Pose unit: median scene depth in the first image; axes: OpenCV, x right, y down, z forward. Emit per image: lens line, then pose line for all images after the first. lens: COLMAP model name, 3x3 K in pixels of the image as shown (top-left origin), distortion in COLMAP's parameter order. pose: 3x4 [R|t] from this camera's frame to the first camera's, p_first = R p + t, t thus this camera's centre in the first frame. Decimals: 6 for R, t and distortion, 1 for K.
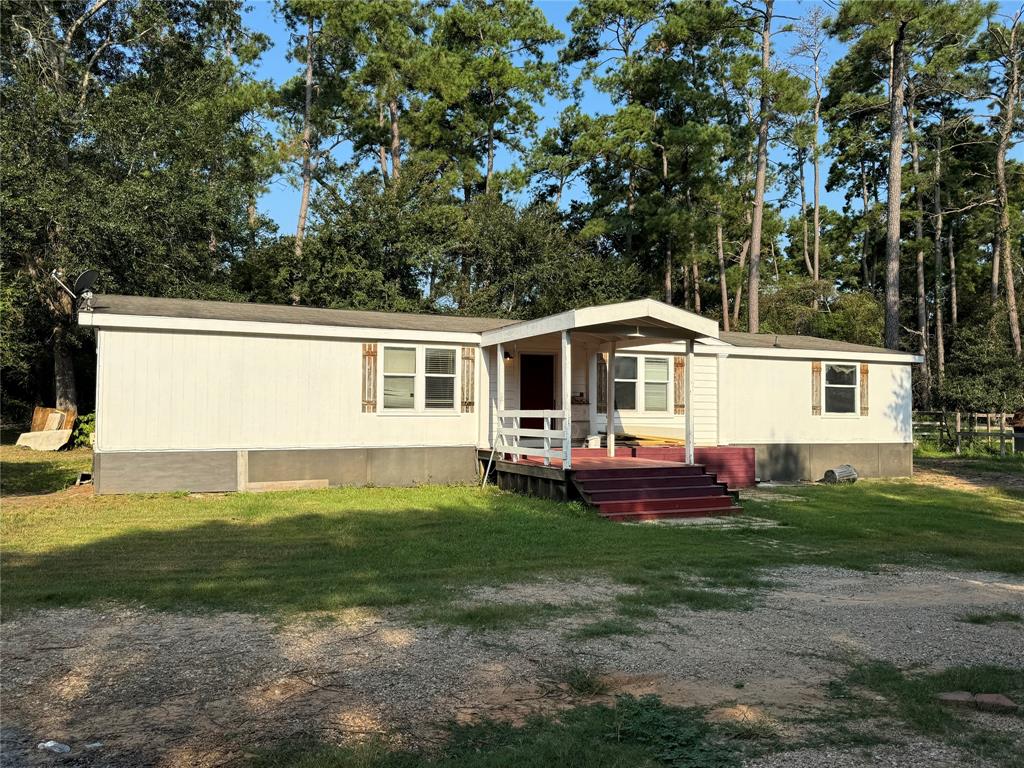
lens RADIAL K [[812.7, 0, 522.0], [0, 812.7, 380.2], [0, 0, 1]] dist [0.060884, -0.087891]
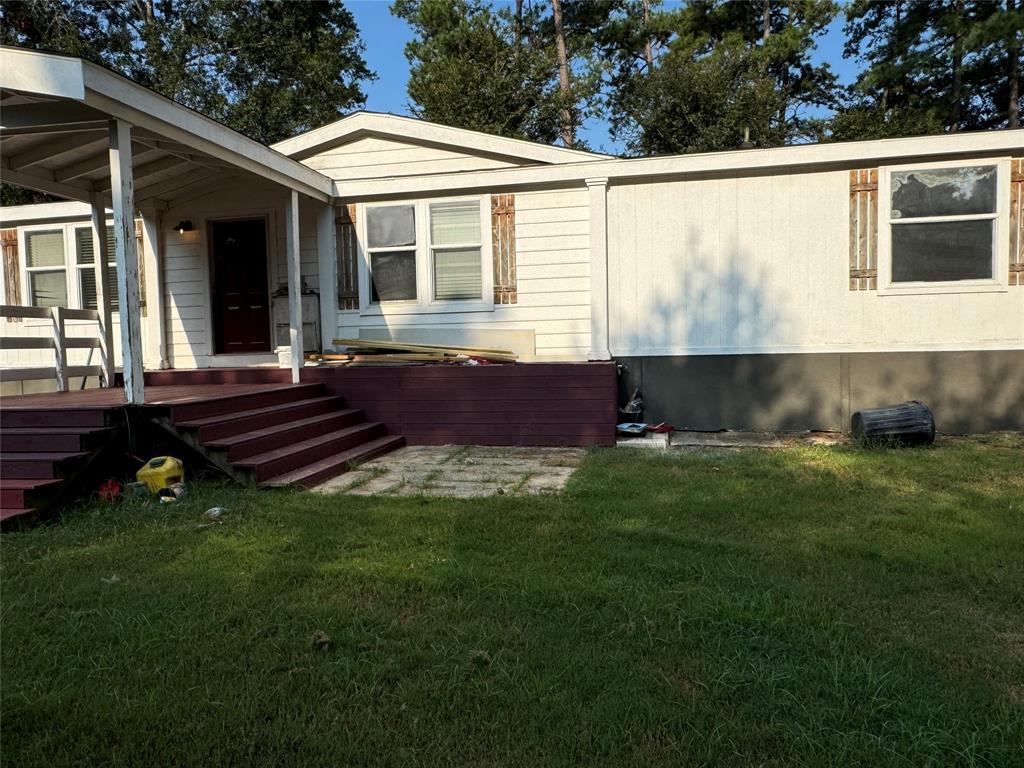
lens RADIAL K [[688.2, 0, 514.0], [0, 688.2, 383.0], [0, 0, 1]] dist [-0.013138, -0.001201]
pose [[0.808998, 0.008960, -0.587744, 0.429173], [0.055184, 0.994310, 0.091115, 0.048945], [0.585216, -0.106146, 0.803900, 0.580346]]
